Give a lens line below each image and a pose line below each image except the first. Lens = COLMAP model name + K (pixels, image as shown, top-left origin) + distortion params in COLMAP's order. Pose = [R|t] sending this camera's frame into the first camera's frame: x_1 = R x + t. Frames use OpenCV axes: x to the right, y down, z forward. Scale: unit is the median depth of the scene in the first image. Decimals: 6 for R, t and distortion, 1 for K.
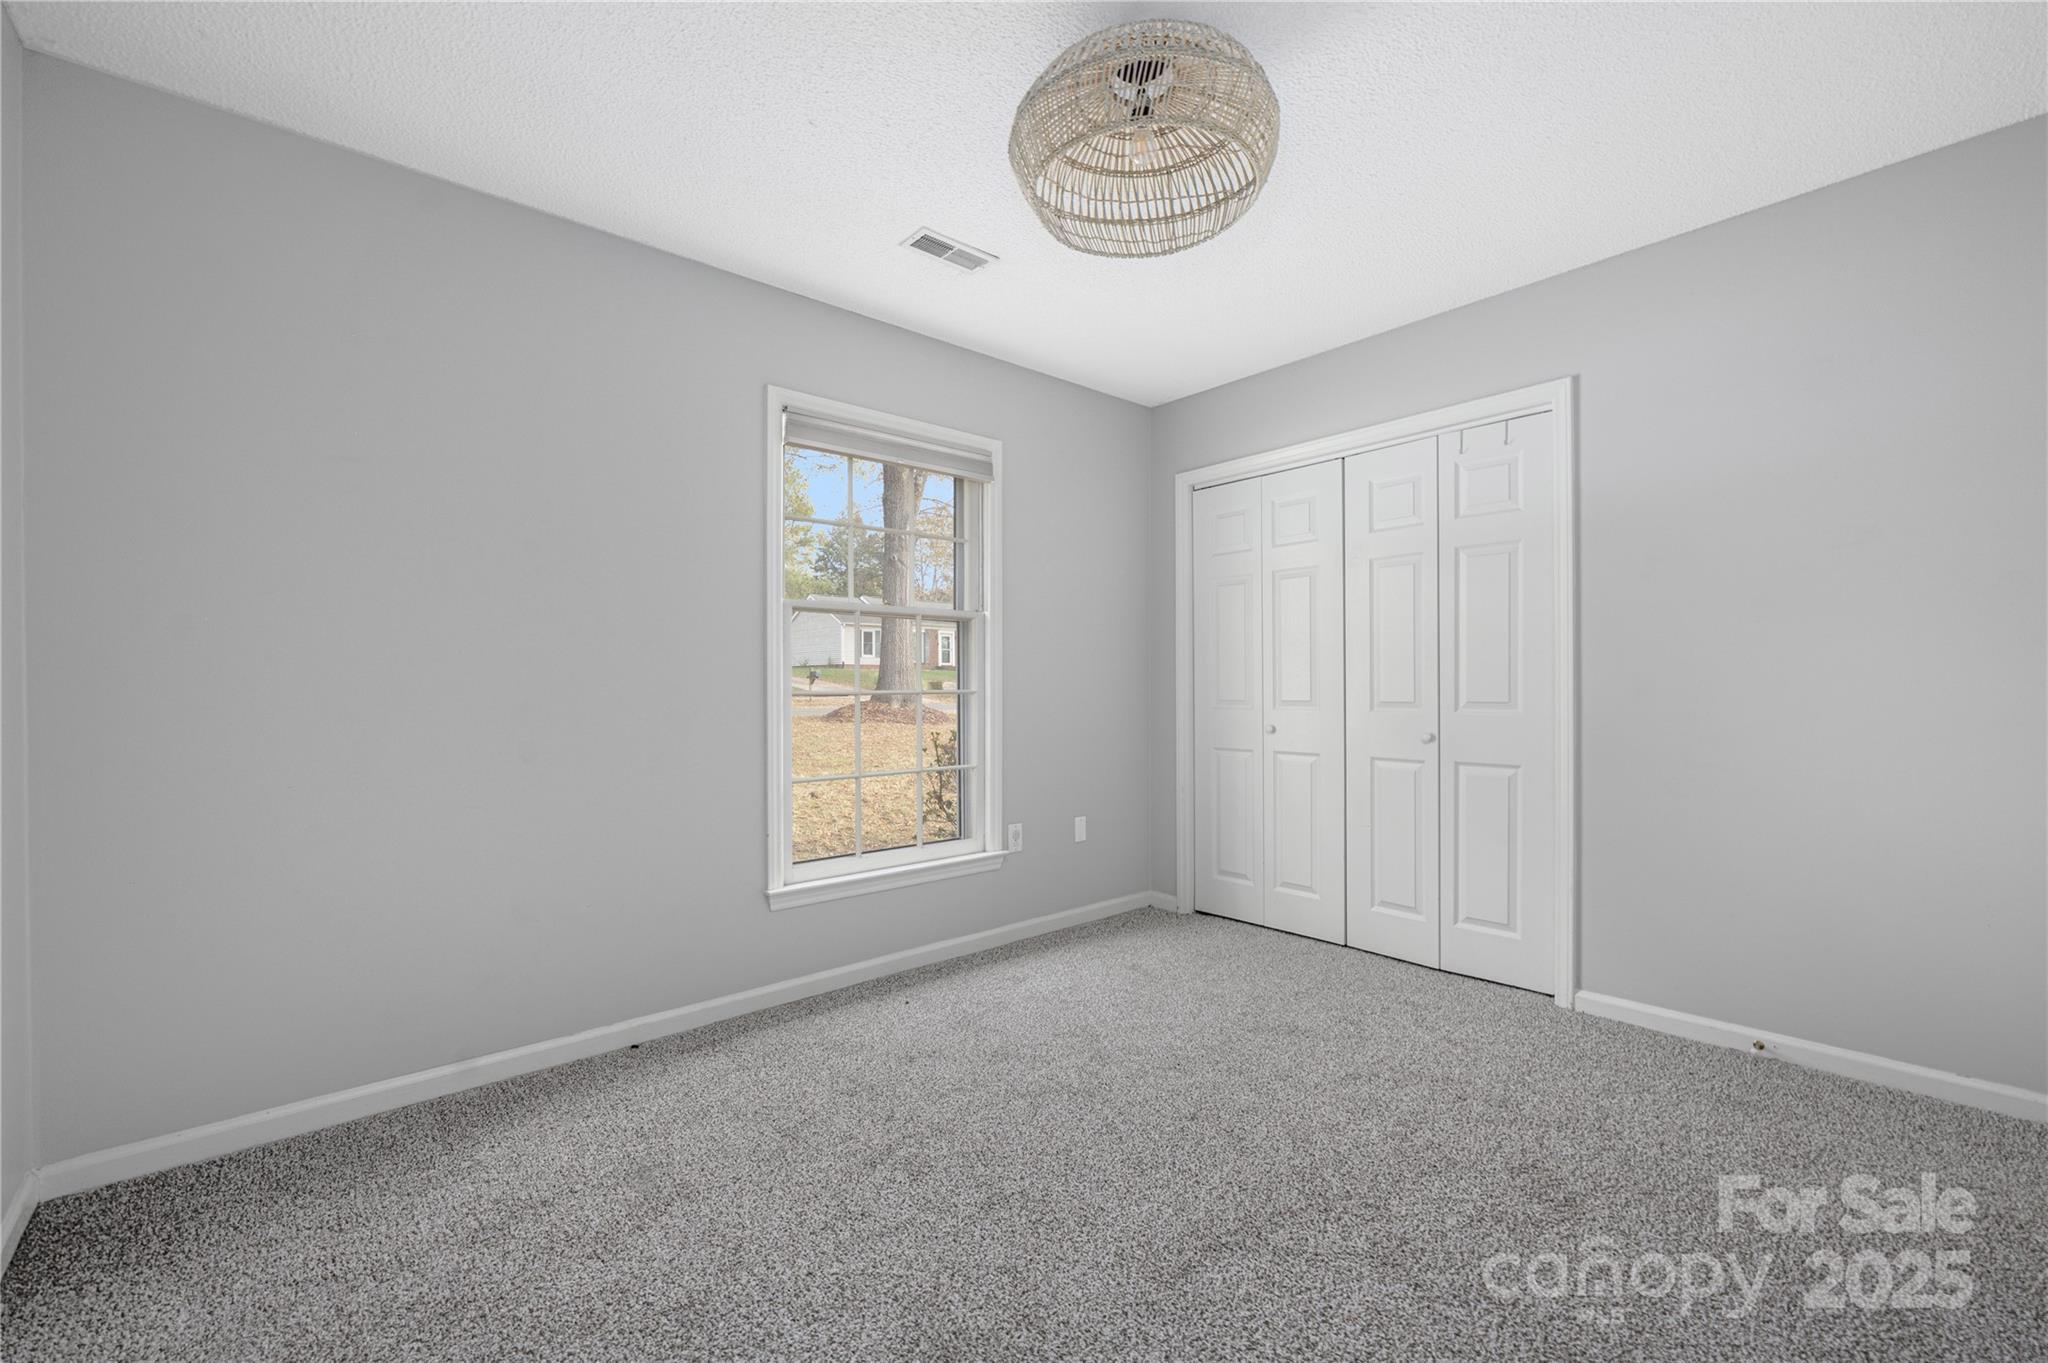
lens RADIAL K [[846.0, 0, 1012.4], [0, 846.0, 683.2], [0, 0, 1]] dist [0.004151, 0.000294]
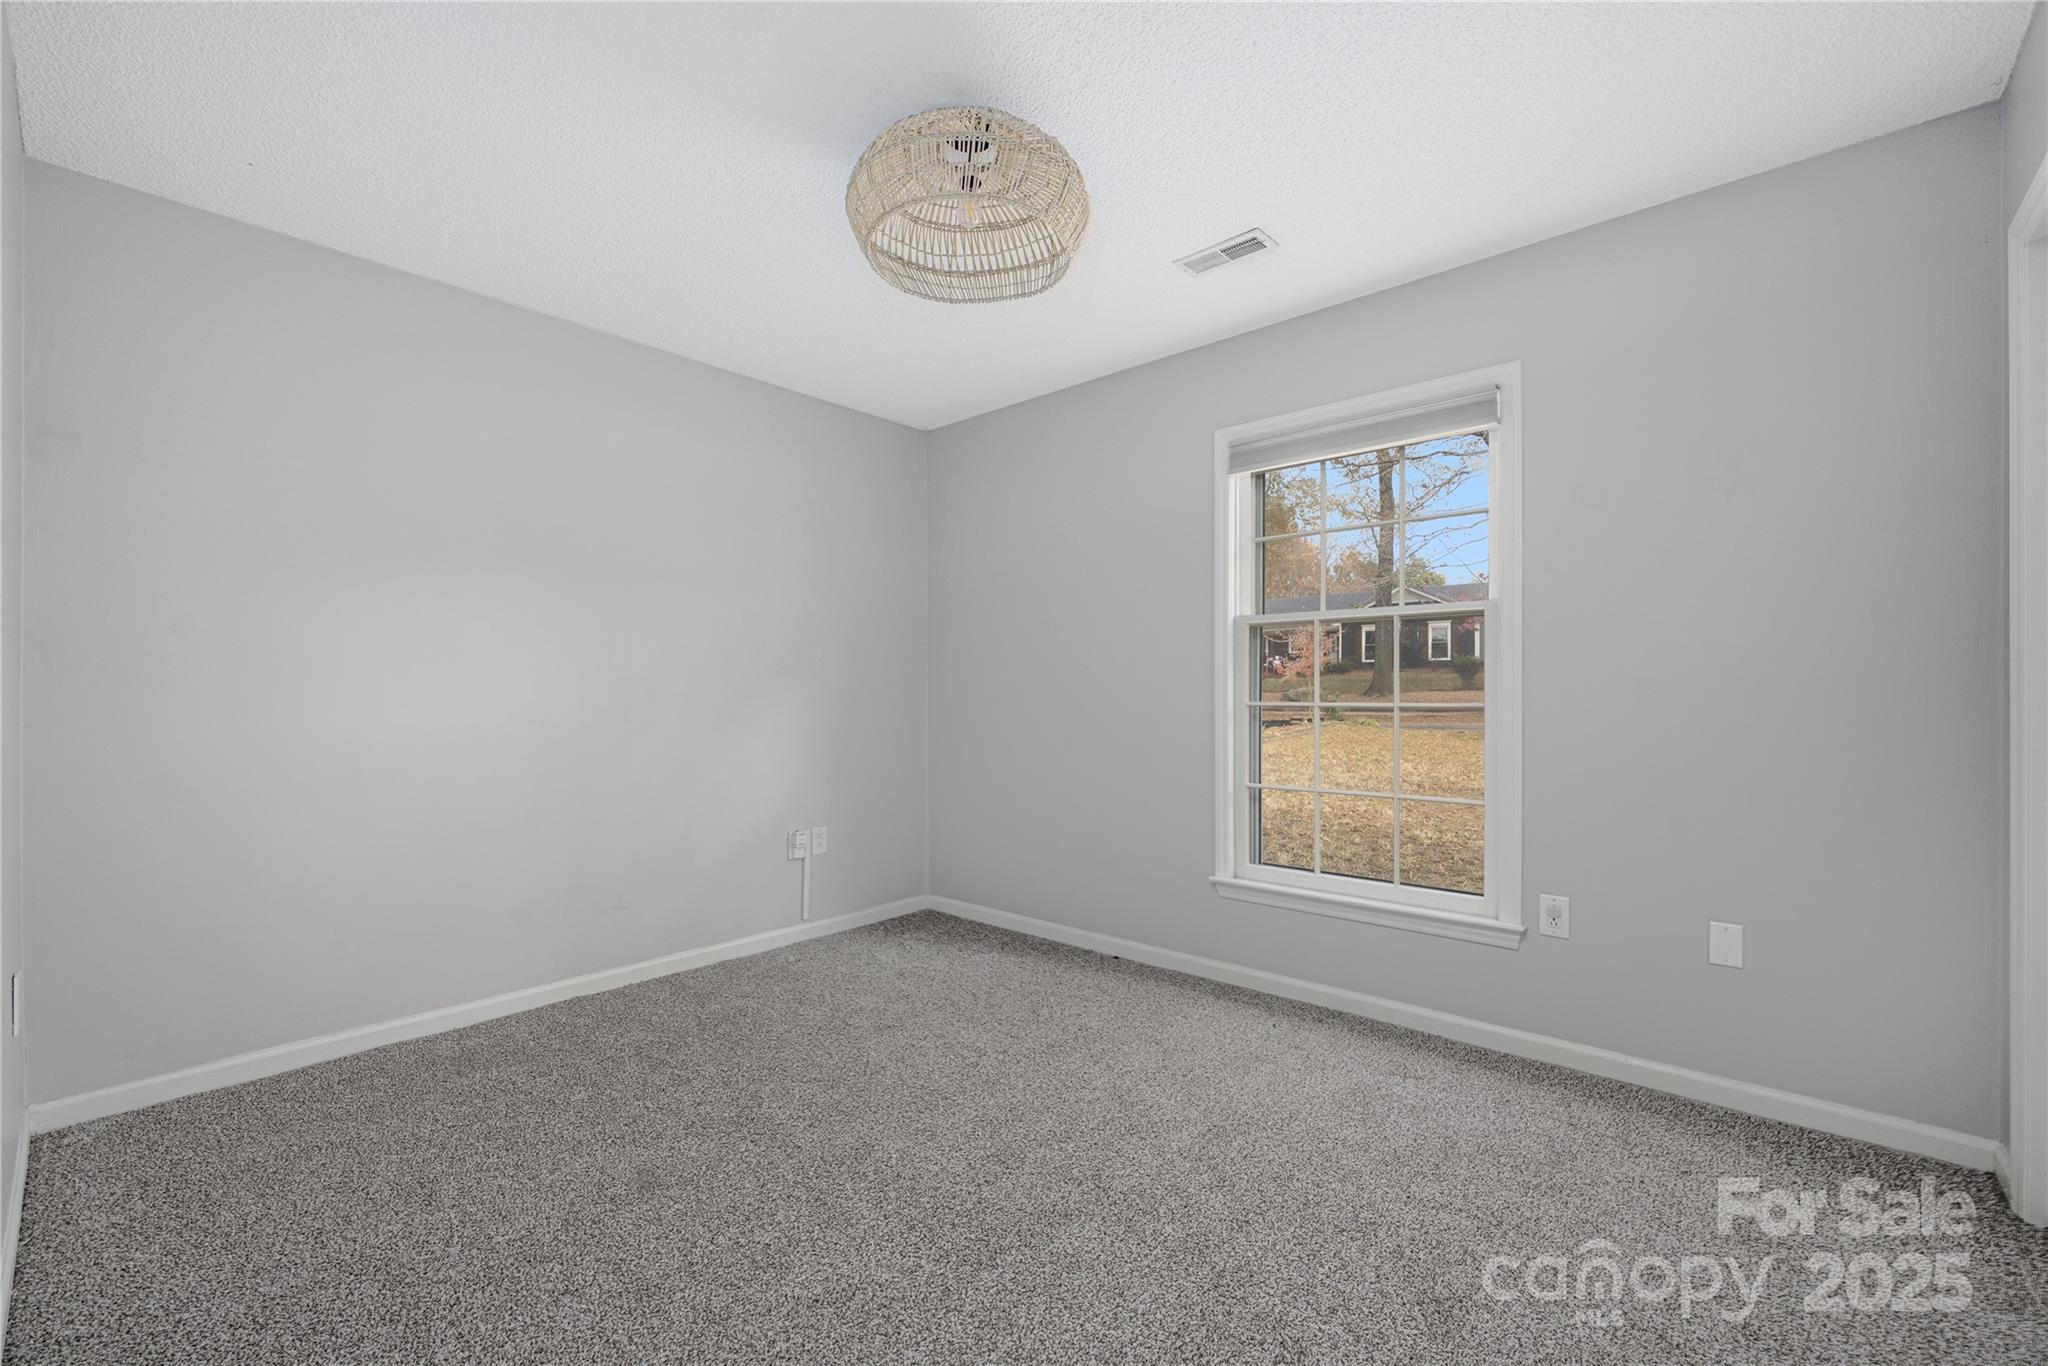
lens RADIAL K [[839.8, 0, 1010.5], [0, 839.8, 687.1], [0, 0, 1]] dist [-0.004303, 0.000313]
pose [[0.125611, -0.001450, -0.992079, 0.711076], [0.007446, 0.999972, -0.000519, -0.010369], [0.992052, -0.007322, 0.125618, 0.526108]]
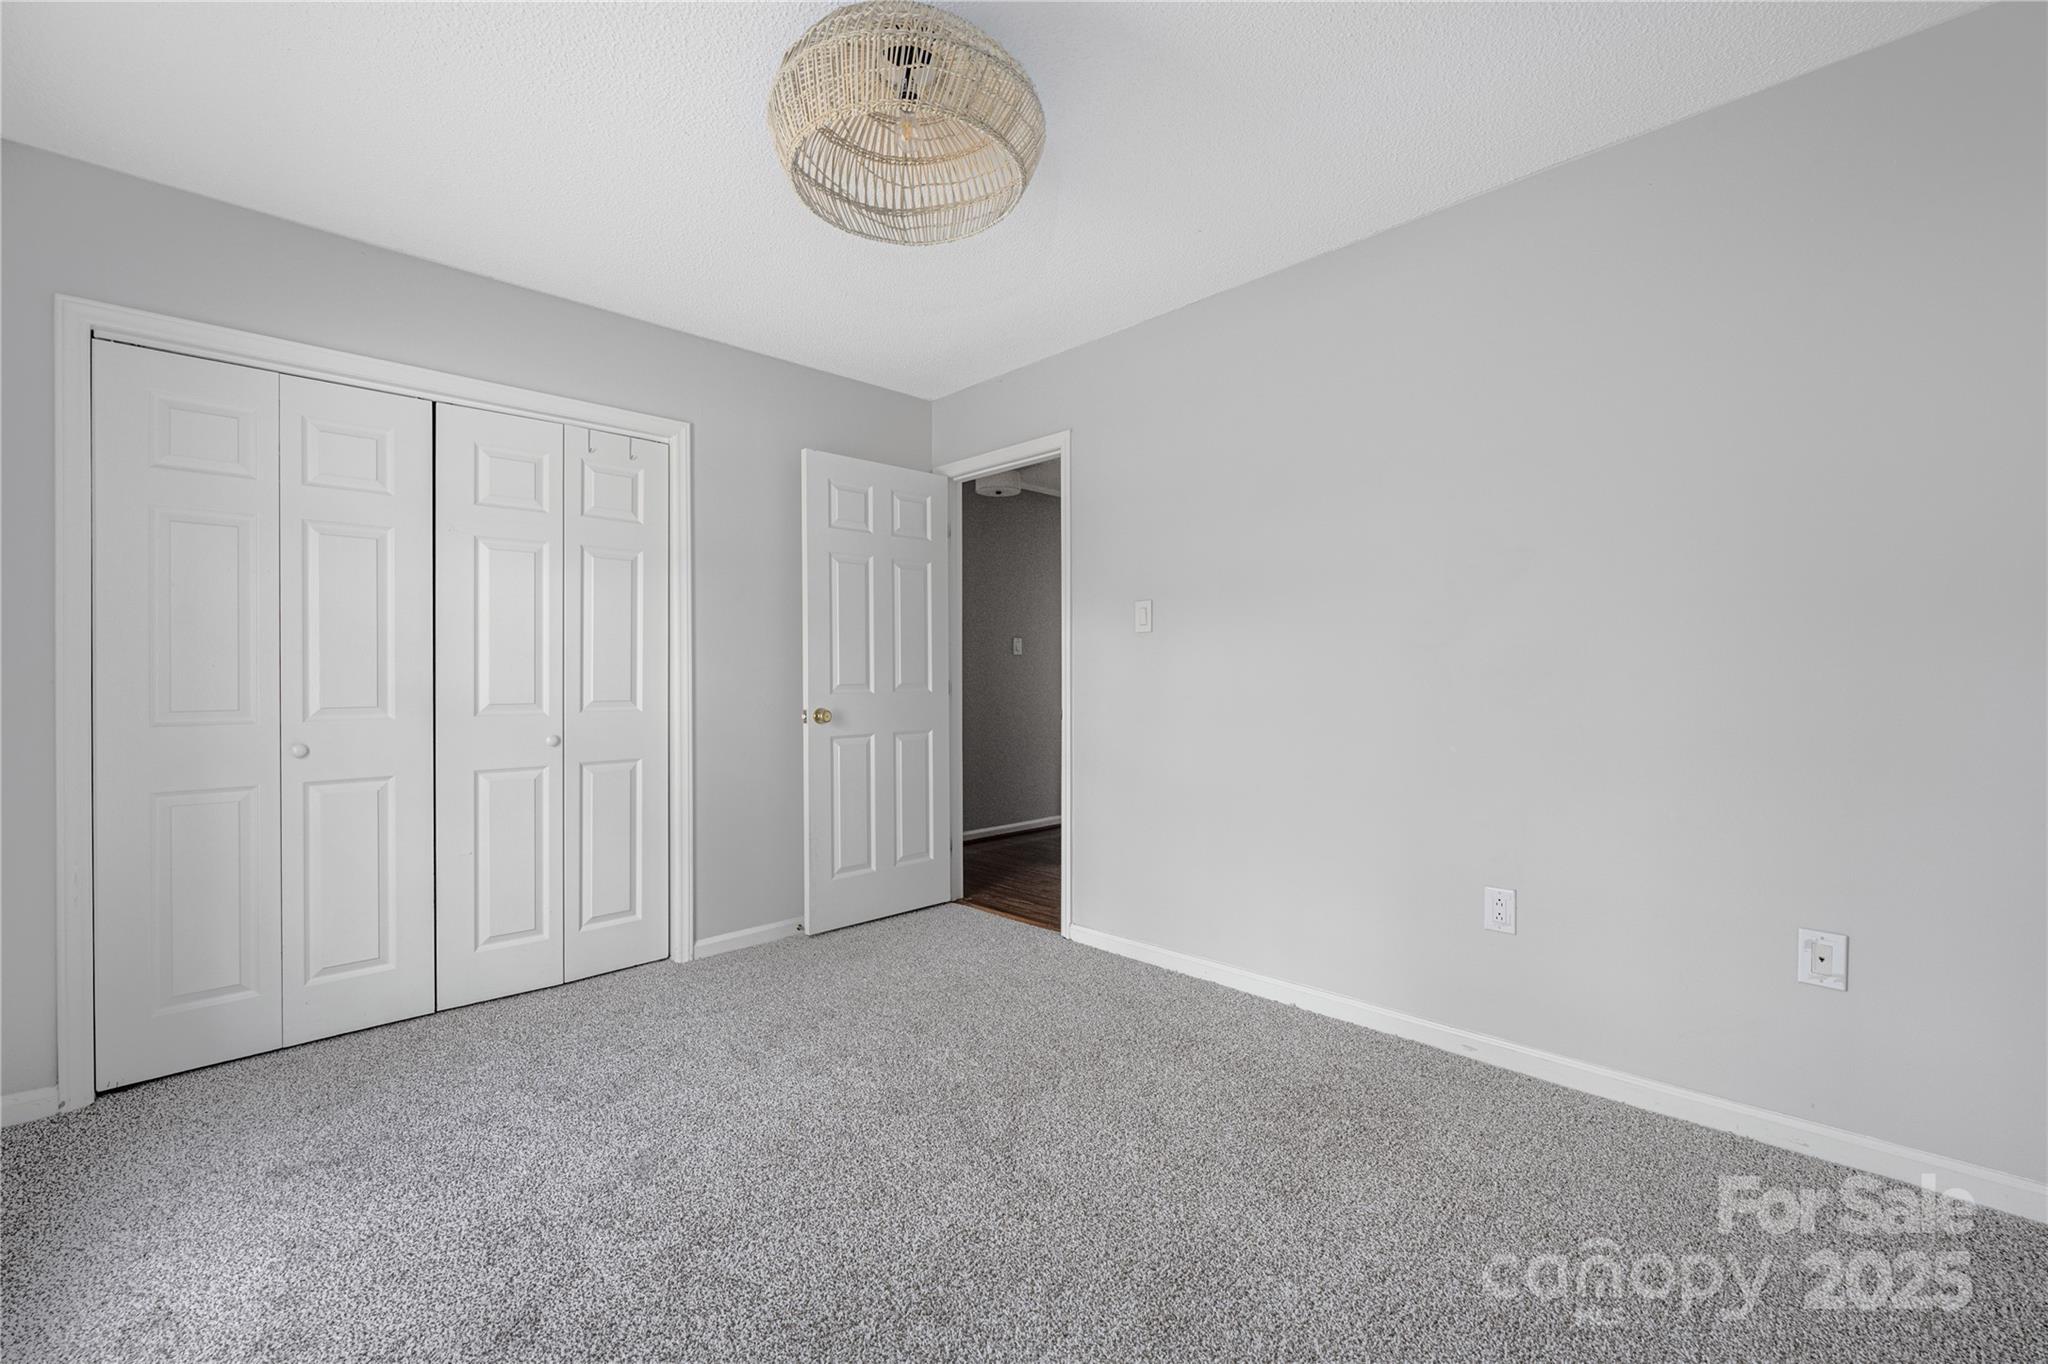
lens RADIAL K [[839.8, 0, 1025.6], [0, 839.8, 676.0], [0, 0, 1]] dist [-0.004303, 0.000313]
pose [[-0.067636, 0.011063, 0.997649, -0.475798], [0.004342, 0.999932, -0.010794, 0.004343], [-0.997701, 0.003602, -0.067679, 0.544691]]
